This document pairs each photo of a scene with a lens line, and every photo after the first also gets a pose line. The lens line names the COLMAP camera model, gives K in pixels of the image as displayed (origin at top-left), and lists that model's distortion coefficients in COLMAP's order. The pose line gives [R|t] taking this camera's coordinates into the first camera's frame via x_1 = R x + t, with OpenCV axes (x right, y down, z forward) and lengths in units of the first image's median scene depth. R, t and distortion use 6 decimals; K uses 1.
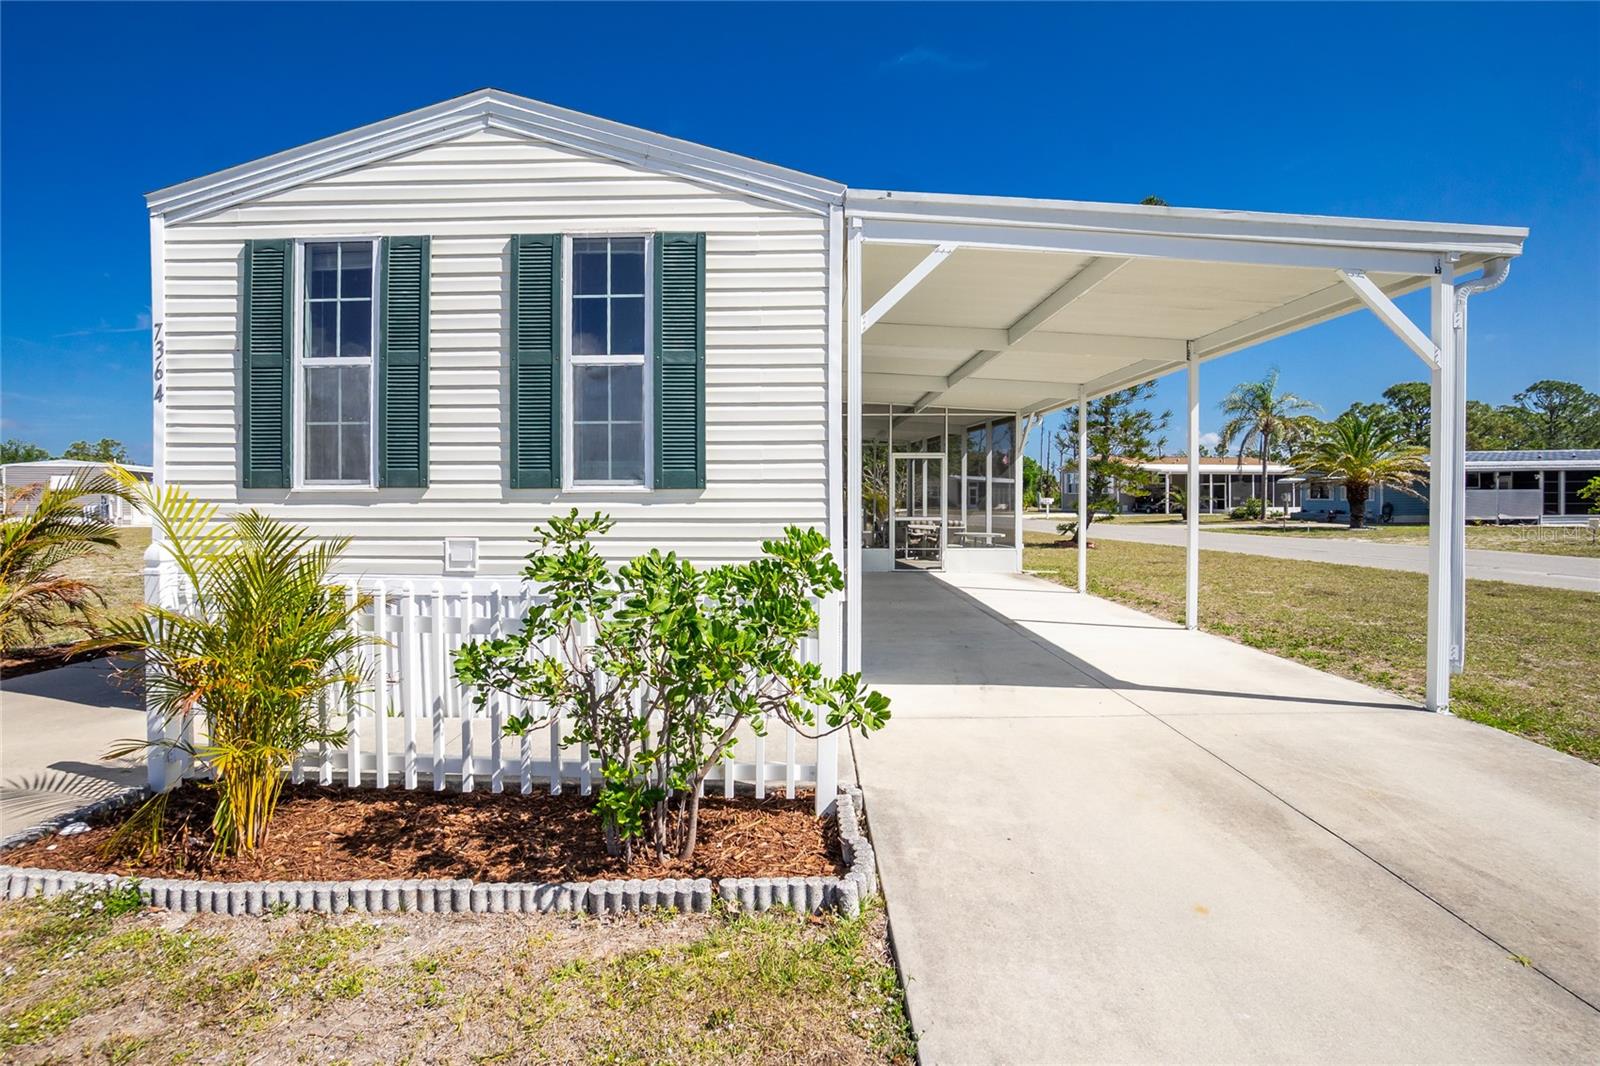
lens RADIAL K [[691.8, 0, 790.1], [0, 691.8, 517.4], [0, 0, 1]] dist [-0.013843, 0.007494]
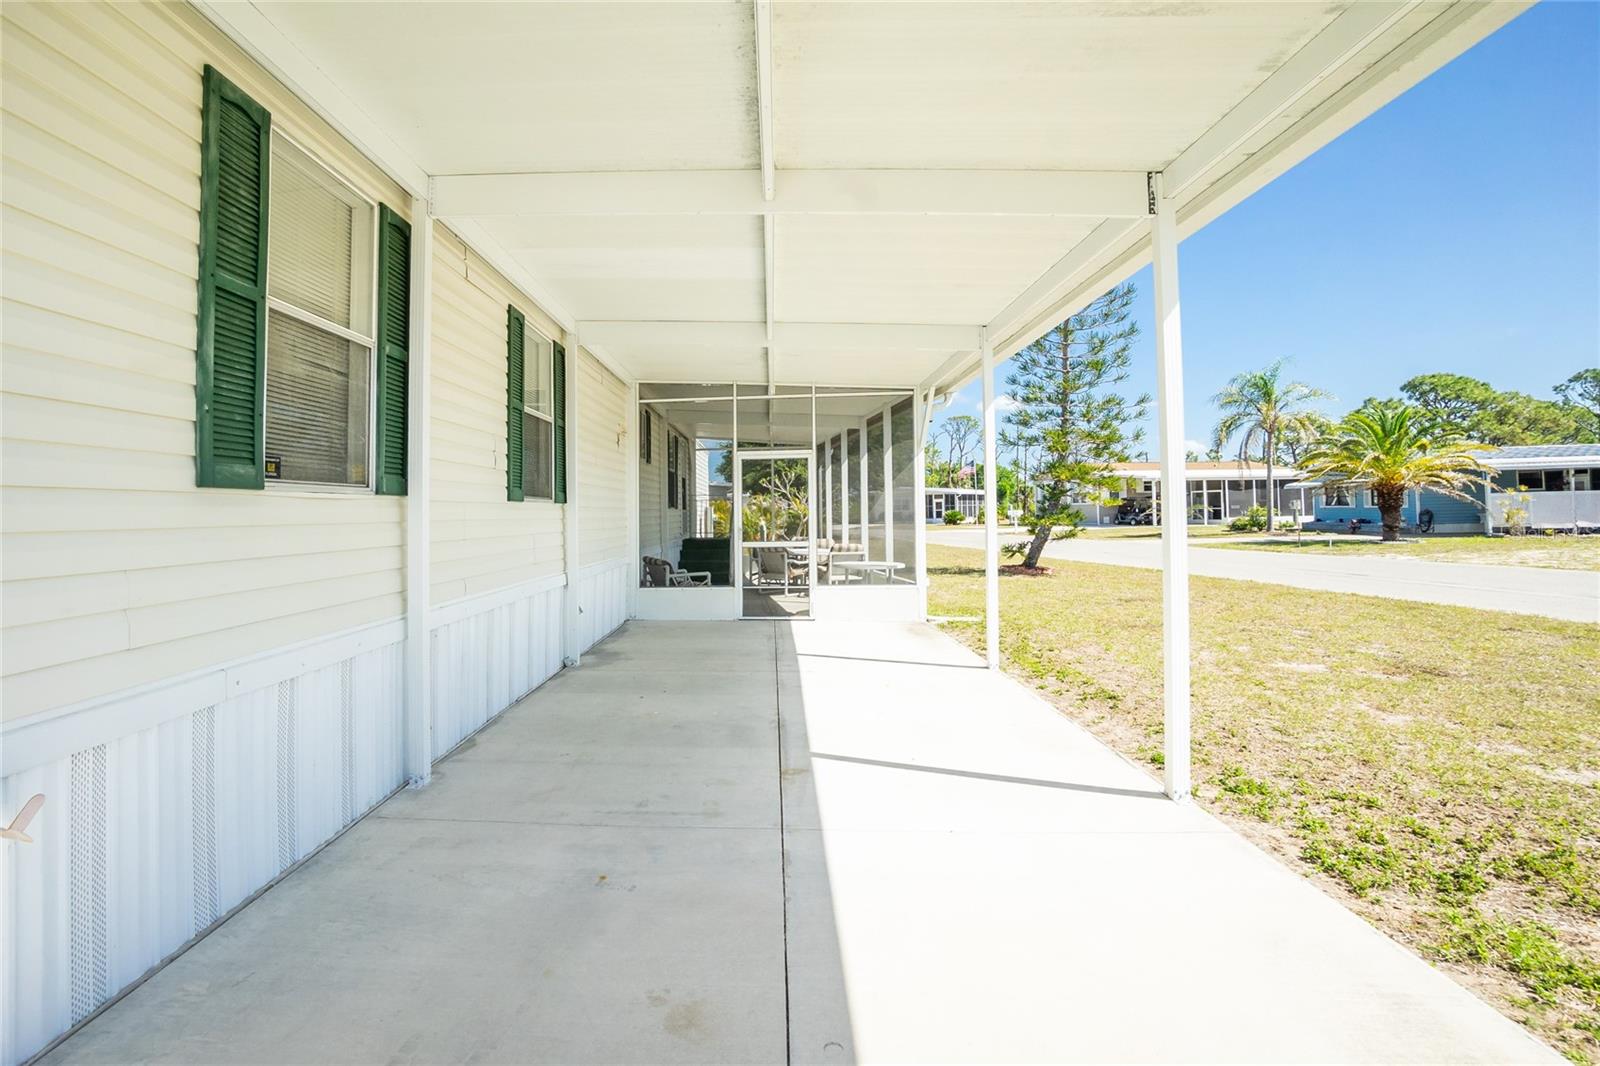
lens RADIAL K [[585.9, 0, 798.4], [0, 585.9, 516.1], [0, 0, 1]] dist [-0.009998, 0.004001]
pose [[0.998179, -0.015595, -0.058271, 0.148139], [0.014310, 0.999647, -0.022401, -0.008080], [0.058600, 0.021526, 0.998049, 0.247459]]
